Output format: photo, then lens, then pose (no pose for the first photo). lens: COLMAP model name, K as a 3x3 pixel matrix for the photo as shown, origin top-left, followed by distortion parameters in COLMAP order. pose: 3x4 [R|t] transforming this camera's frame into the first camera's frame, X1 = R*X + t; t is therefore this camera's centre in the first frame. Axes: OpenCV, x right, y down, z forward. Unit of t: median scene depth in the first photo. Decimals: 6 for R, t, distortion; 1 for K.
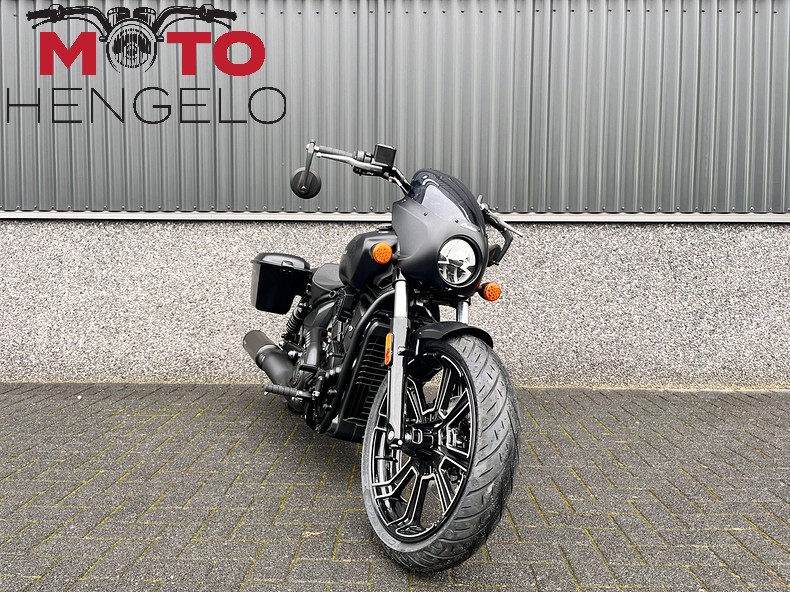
lens RADIAL K [[619.8, 0, 396.8], [0, 619.8, 296.1], [0, 0, 1]] dist [0.054720, -0.075131]
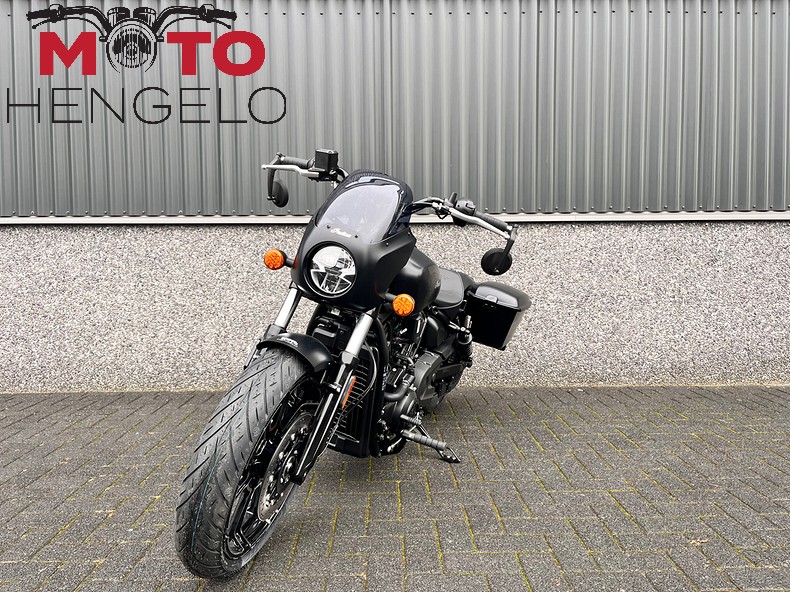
lens RADIAL K [[619.8, 0, 387.8], [0, 619.8, 288.4], [0, 0, 1]] dist [0.054720, -0.075131]
pose [[0.999245, -0.015256, 0.035721, -0.324180], [0.015607, 0.999832, -0.009581, -0.008475], [-0.035569, 0.010132, 0.999316, 0.014002]]
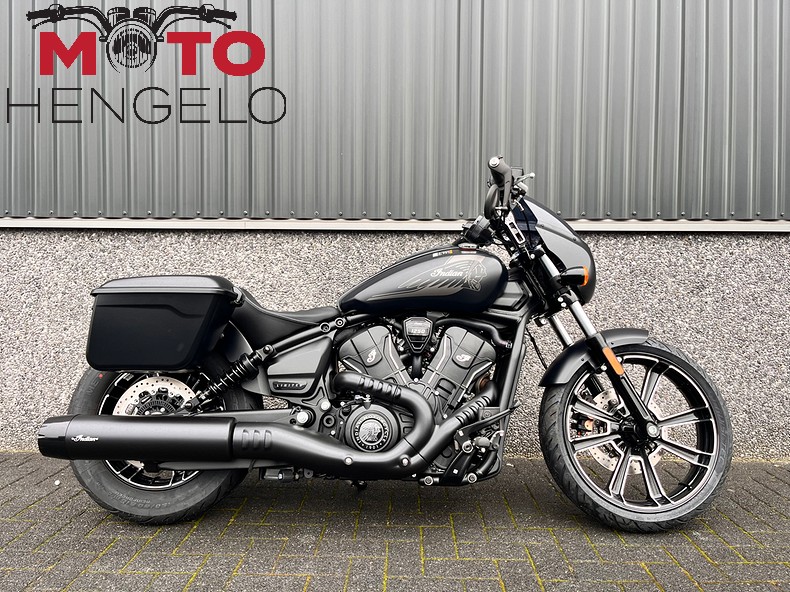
lens RADIAL K [[619.8, 0, 390.0], [0, 619.8, 288.1], [0, 0, 1]] dist [0.054720, -0.075131]
pose [[0.999996, 0.001086, -0.002755, -0.124224], [-0.001179, 0.999419, -0.034054, -0.028651], [0.002717, 0.034057, 0.999416, 0.270810]]
